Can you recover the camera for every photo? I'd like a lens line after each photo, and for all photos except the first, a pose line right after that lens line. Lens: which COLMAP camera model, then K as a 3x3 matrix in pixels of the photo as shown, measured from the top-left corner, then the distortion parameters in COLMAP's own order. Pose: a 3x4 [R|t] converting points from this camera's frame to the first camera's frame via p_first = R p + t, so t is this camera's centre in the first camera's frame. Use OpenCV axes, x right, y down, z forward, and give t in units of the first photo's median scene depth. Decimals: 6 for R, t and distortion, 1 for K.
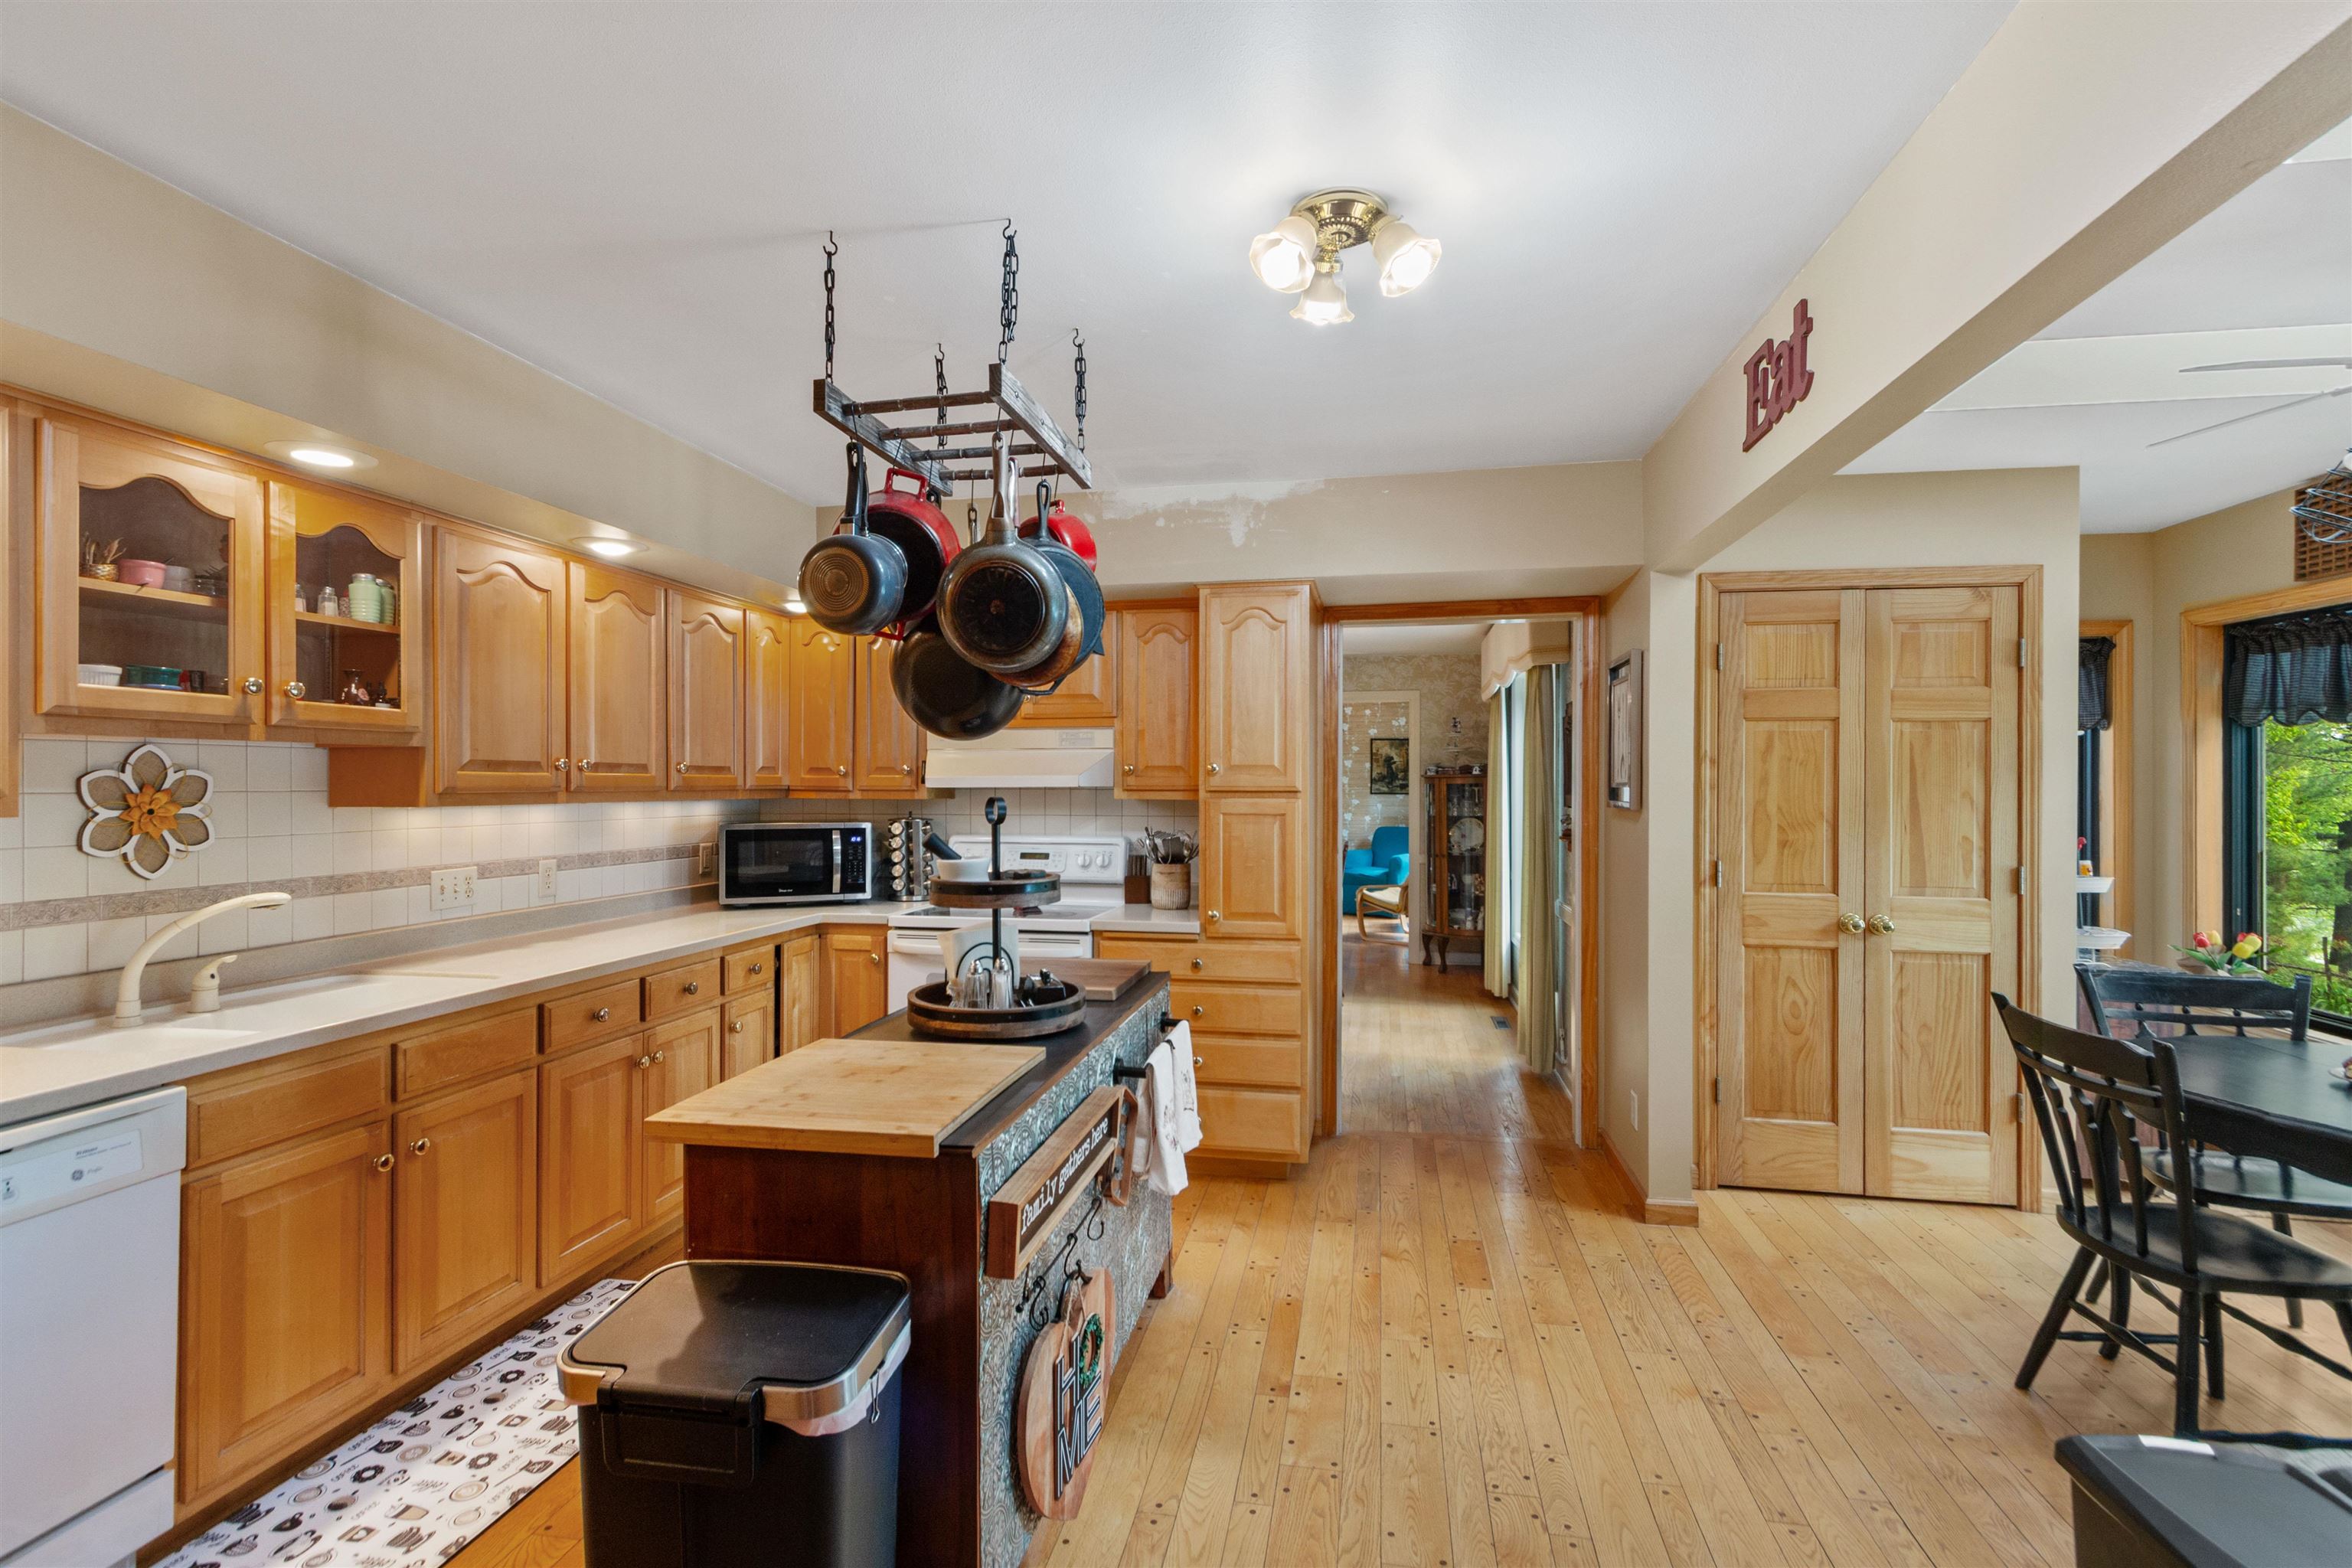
lens RADIAL K [[1090.5, 0, 1170.2], [0, 1090.5, 788.4], [0, 0, 1]] dist [0.013879, -0.000771]
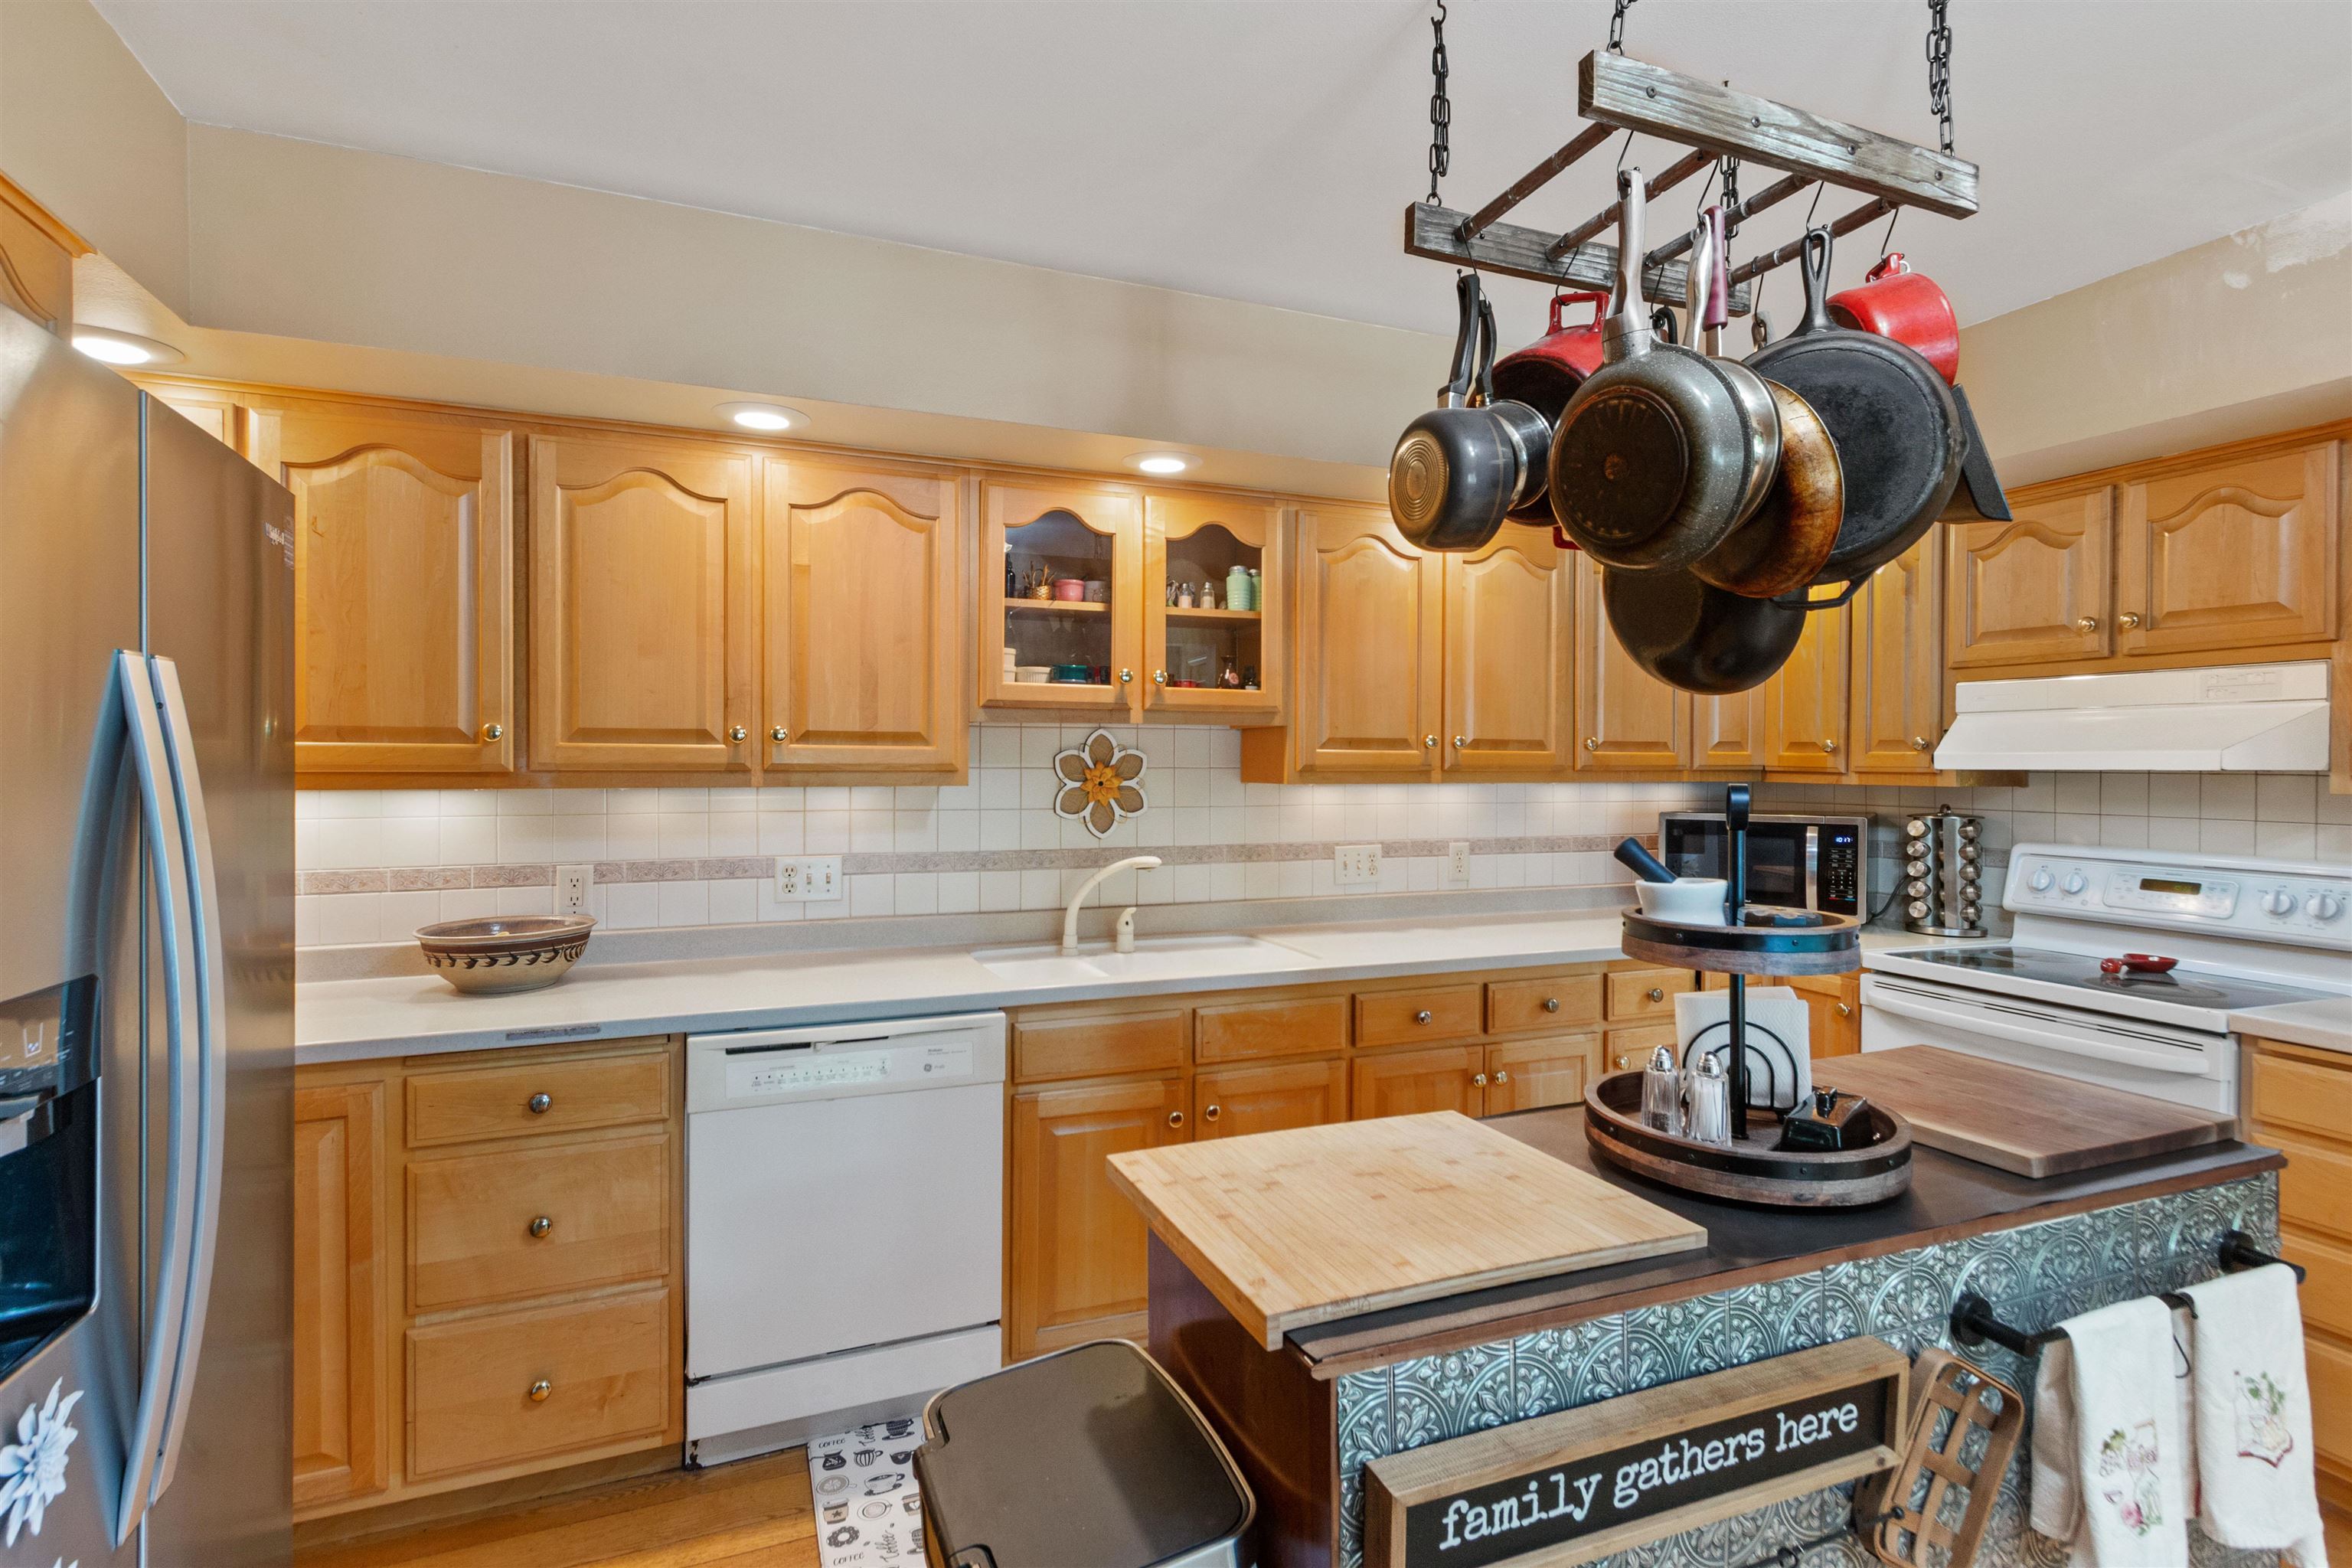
lens RADIAL K [[1144.6, 0, 1180.6], [0, 1144.6, 771.9], [0, 0, 1]] dist [0.010586, -0.002594]
pose [[0.545420, 0.009592, -0.838108, 0.186810], [-0.007069, 0.999952, 0.006844, -0.001264], [0.838133, 0.002192, 0.545462, 0.357959]]
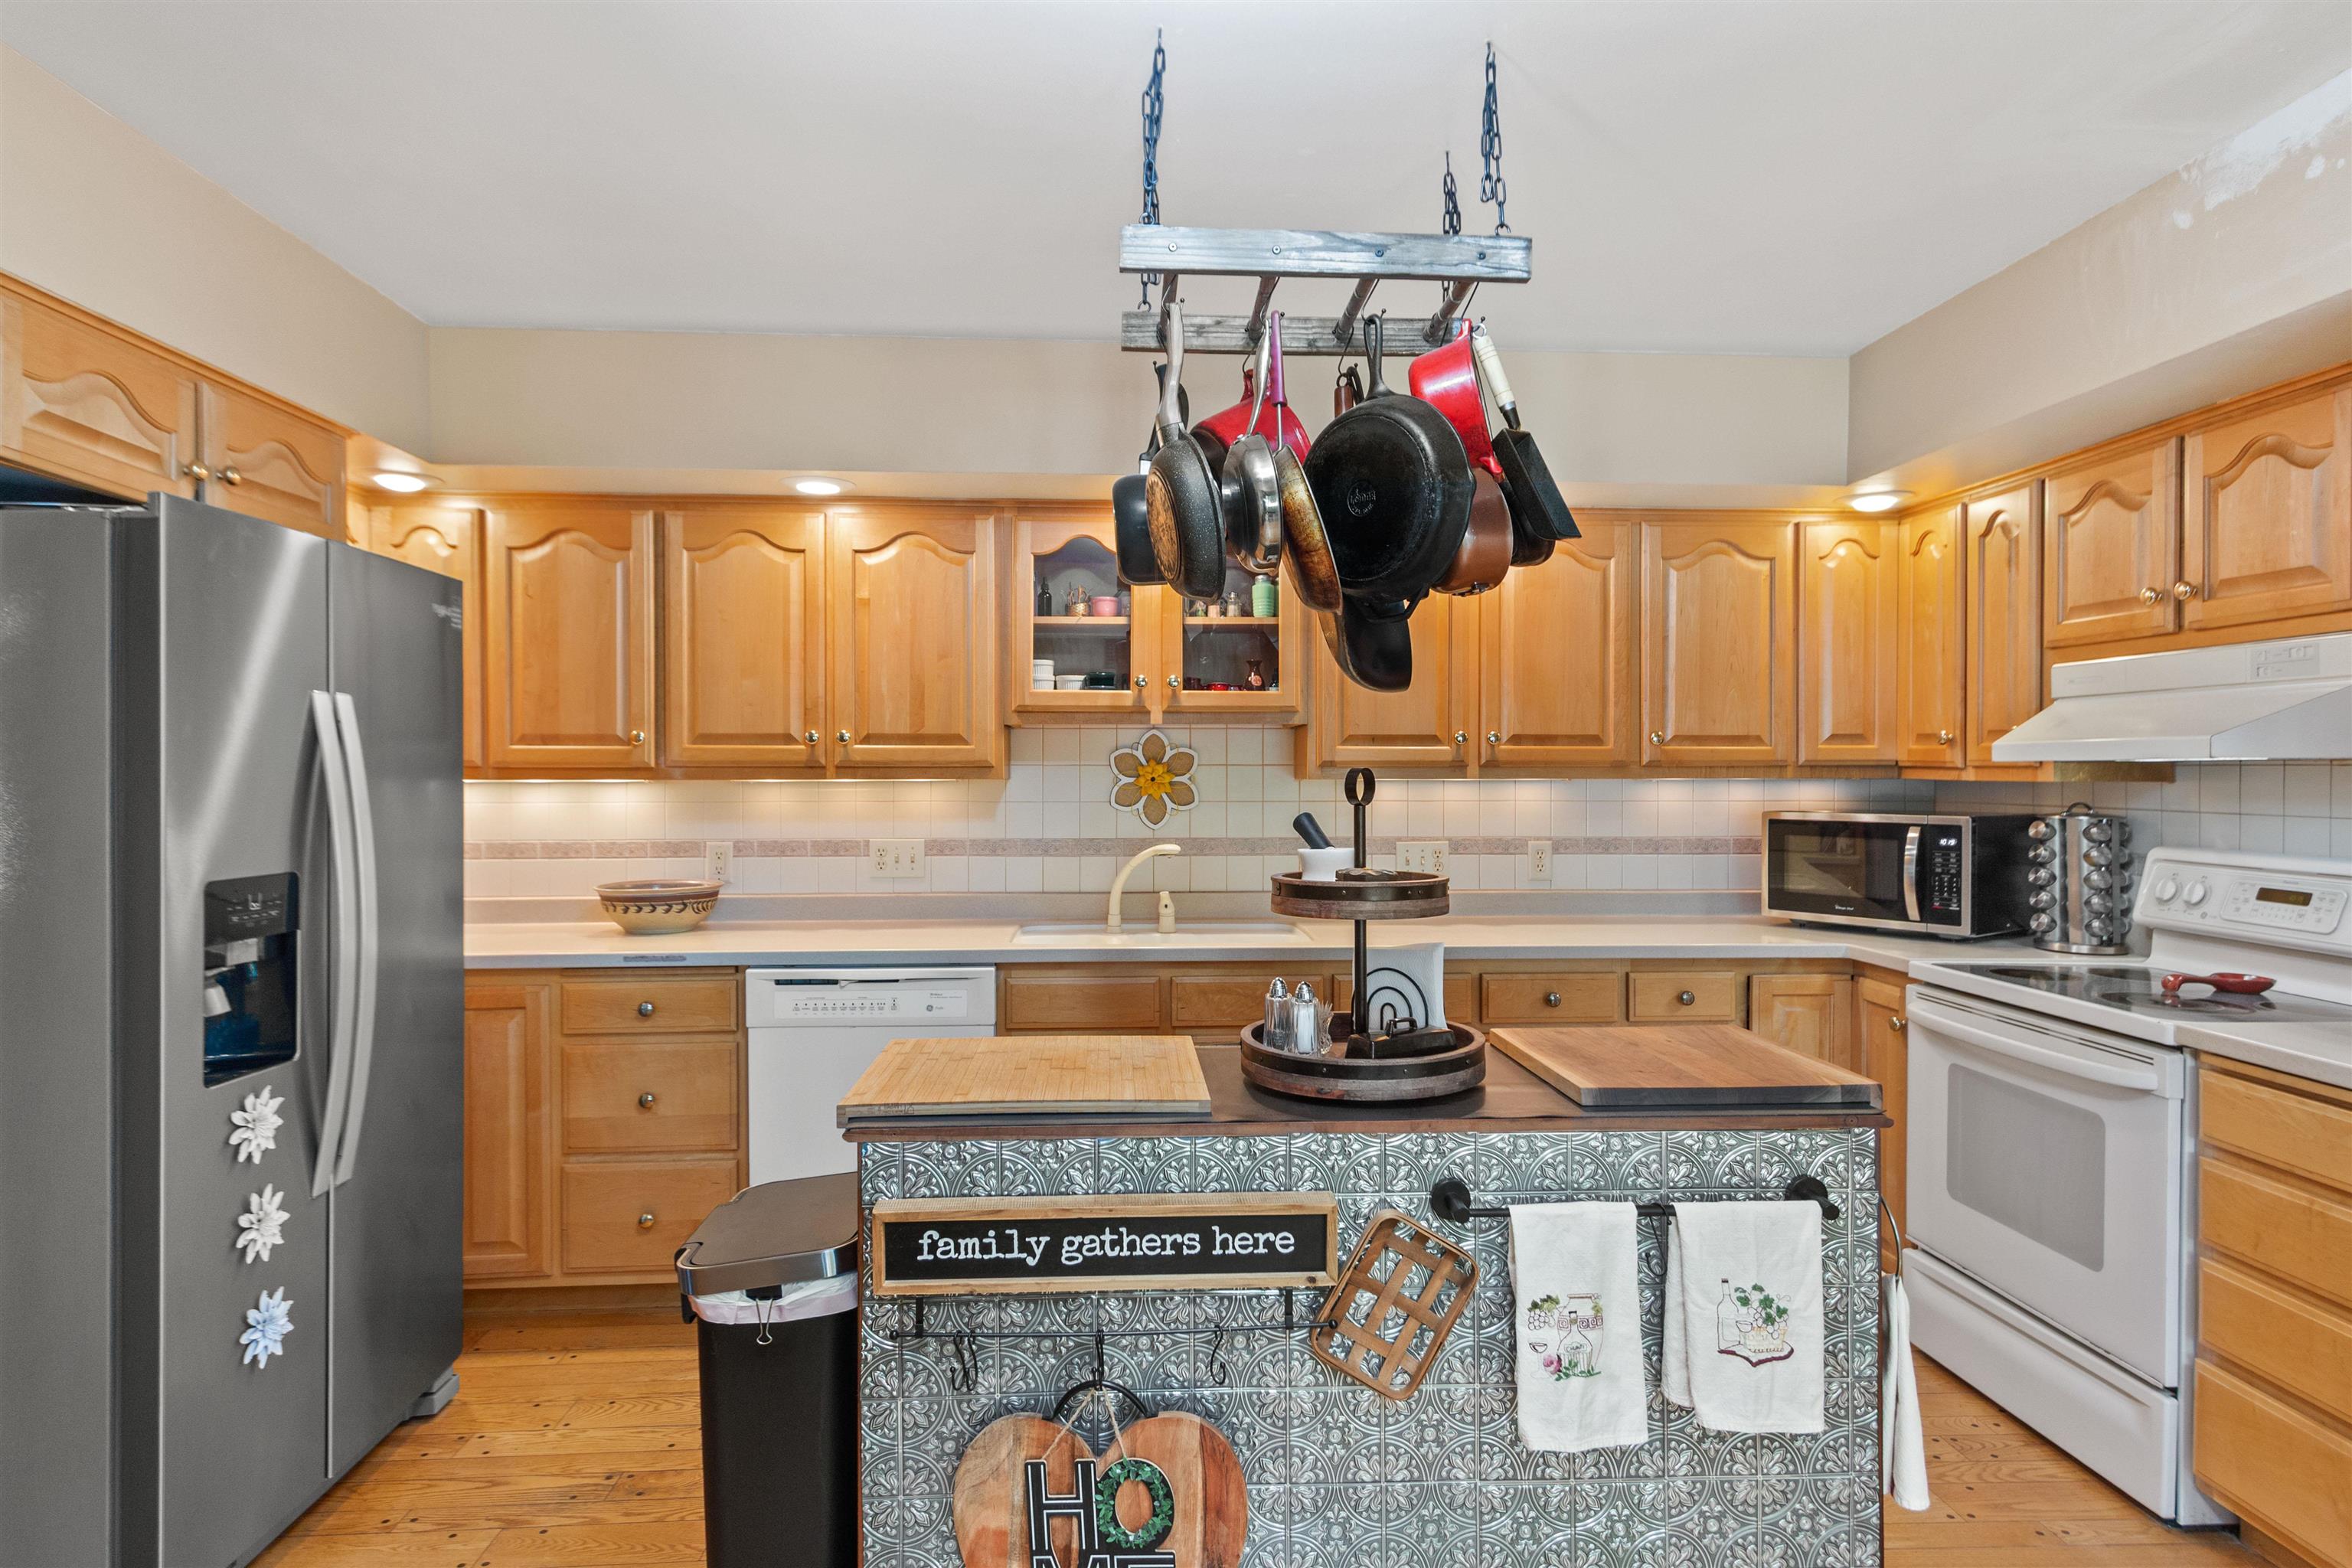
lens RADIAL K [[1301.7, 0, 1177.7], [0, 1301.7, 783.1], [0, 0, 1]] dist [0.014729, 0.000470]
pose [[0.245478, 0.011440, -0.969335, 0.597197], [-0.003960, 0.999934, 0.010798, 0.008158], [0.969394, 0.001188, 0.245507, 0.607128]]
